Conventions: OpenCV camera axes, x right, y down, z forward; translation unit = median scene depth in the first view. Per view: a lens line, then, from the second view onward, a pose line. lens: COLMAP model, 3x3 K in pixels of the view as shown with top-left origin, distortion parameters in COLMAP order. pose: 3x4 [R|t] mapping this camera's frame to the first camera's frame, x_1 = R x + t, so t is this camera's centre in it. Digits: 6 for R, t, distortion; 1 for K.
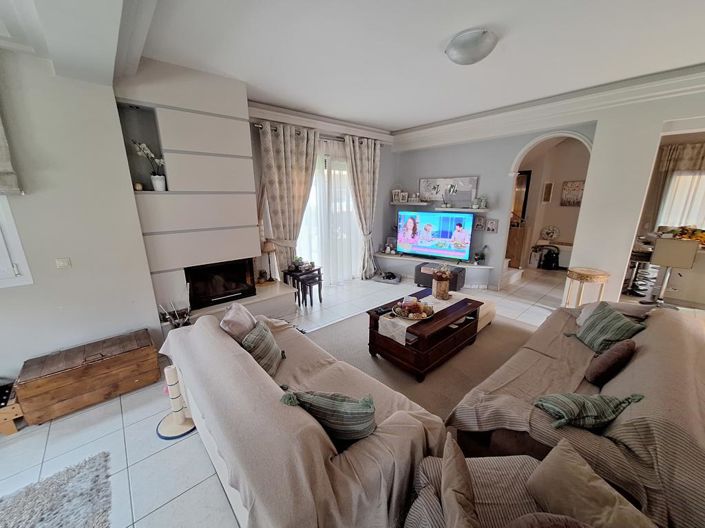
lens RADIAL K [[276.9, 0, 353.0], [0, 276.9, 269.0], [0, 0, 1]] dist [-0.003472, -0.000065]
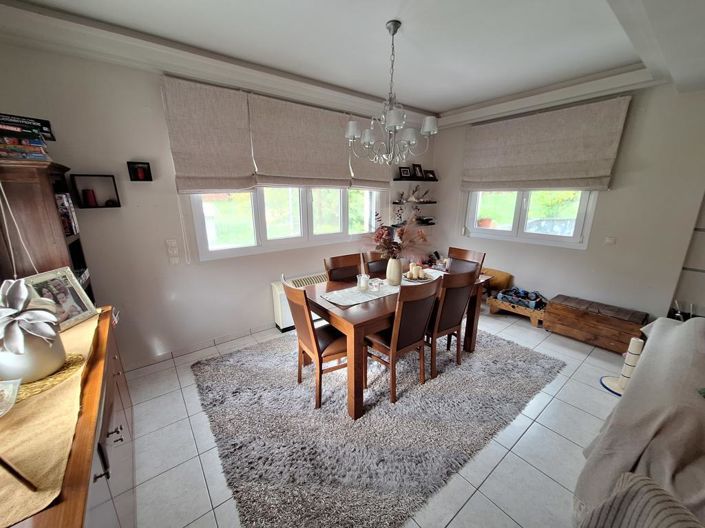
lens RADIAL K [[276.9, 0, 351.3], [0, 276.9, 269.2], [0, 0, 1]] dist [-0.003472, -0.000065]
pose [[-0.067307, 0.263171, -0.962398, 0.188580], [-0.248212, 0.929844, 0.271628, 0.027760], [0.966365, 0.257161, 0.002737, -0.099621]]
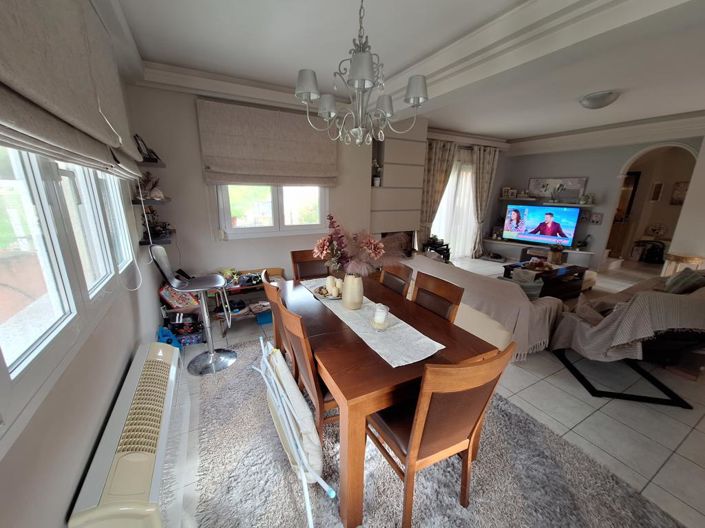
lens RADIAL K [[276.9, 0, 354.9], [0, 276.9, 267.7], [0, 0, 1]] dist [-0.003472, -0.000065]
pose [[0.972794, 0.078832, -0.217847, -0.251077], [-0.076131, 0.996881, 0.020777, 0.115570], [0.218805, -0.003627, 0.975762, -0.418707]]
